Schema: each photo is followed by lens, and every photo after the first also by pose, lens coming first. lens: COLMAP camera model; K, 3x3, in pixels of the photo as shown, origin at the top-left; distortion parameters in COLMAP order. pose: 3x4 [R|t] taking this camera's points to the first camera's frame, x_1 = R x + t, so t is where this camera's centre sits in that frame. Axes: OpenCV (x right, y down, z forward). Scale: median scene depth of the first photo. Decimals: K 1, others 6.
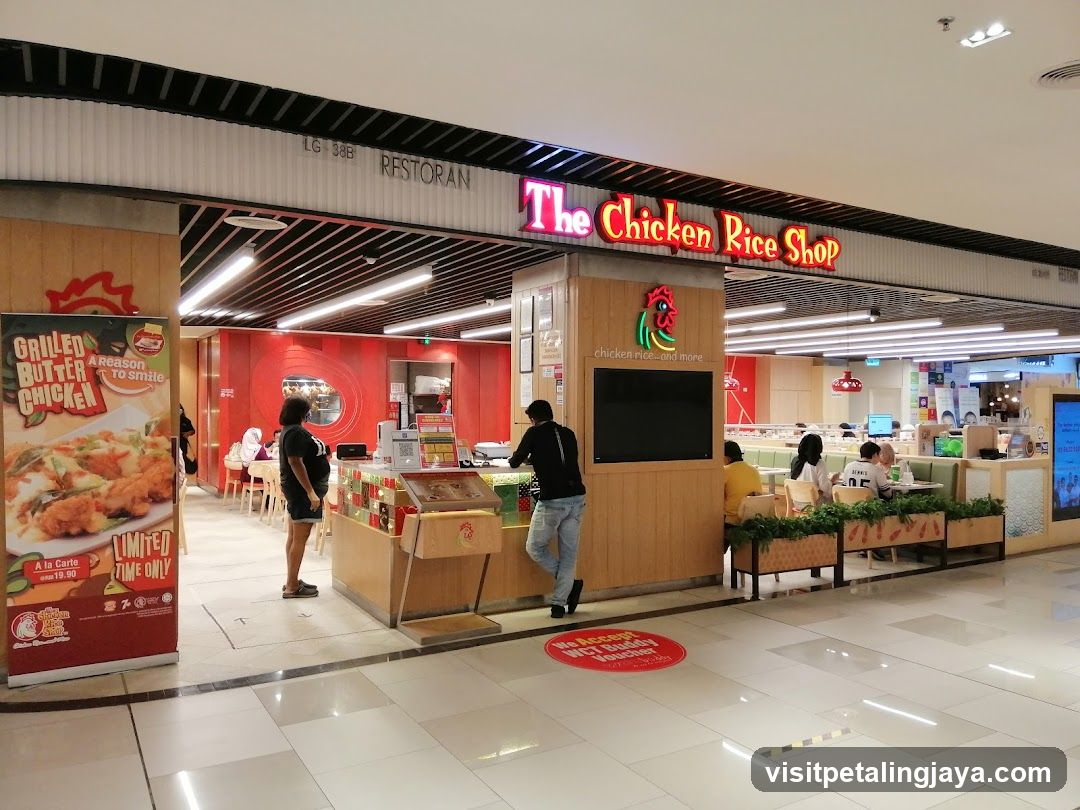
lens RADIAL K [[800.6, 0, 540.0], [0, 800.6, 405.0], [0, 0, 1]] dist [0.120918, -0.230266]
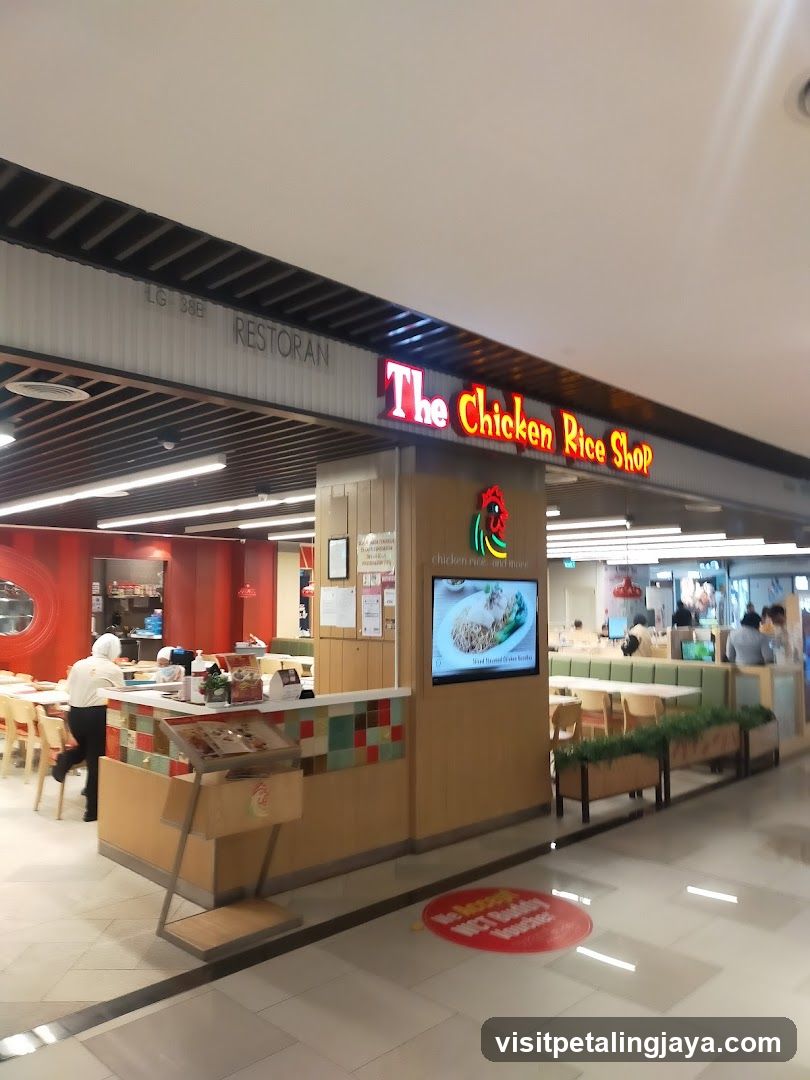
lens RADIAL K [[800.6, 0, 405.0], [0, 800.6, 540.0], [0, 0, 1]] dist [0.120918, -0.230266]
pose [[0.969914, 0.016838, 0.242866, -0.174345], [0.001637, 0.997131, -0.075671, -0.018524], [-0.243443, 0.073792, 0.967104, 0.148325]]
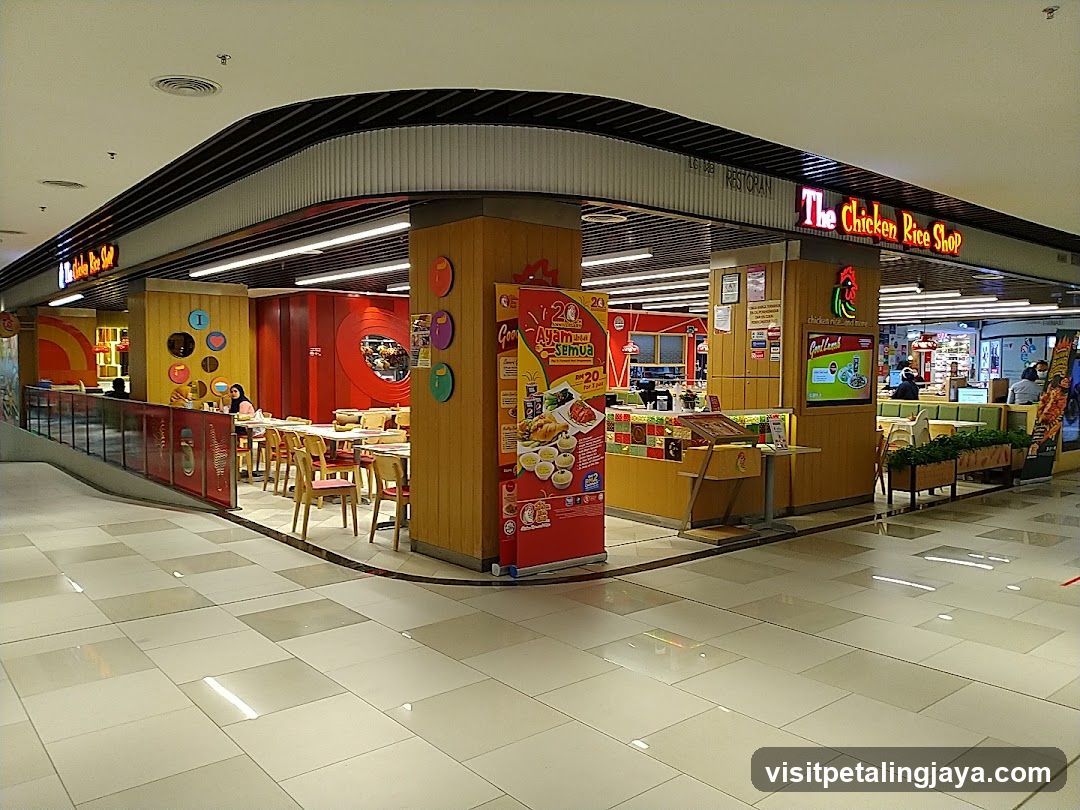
lens RADIAL K [[816.8, 0, 540.0], [0, 816.8, 405.0], [0, 0, 1]] dist [0.056102, -0.121834]
pose [[0.988545, -0.009612, 0.150620, -0.542487], [0.002170, 0.998772, 0.049495, 0.003958], [-0.150911, -0.048602, 0.987352, -0.220113]]
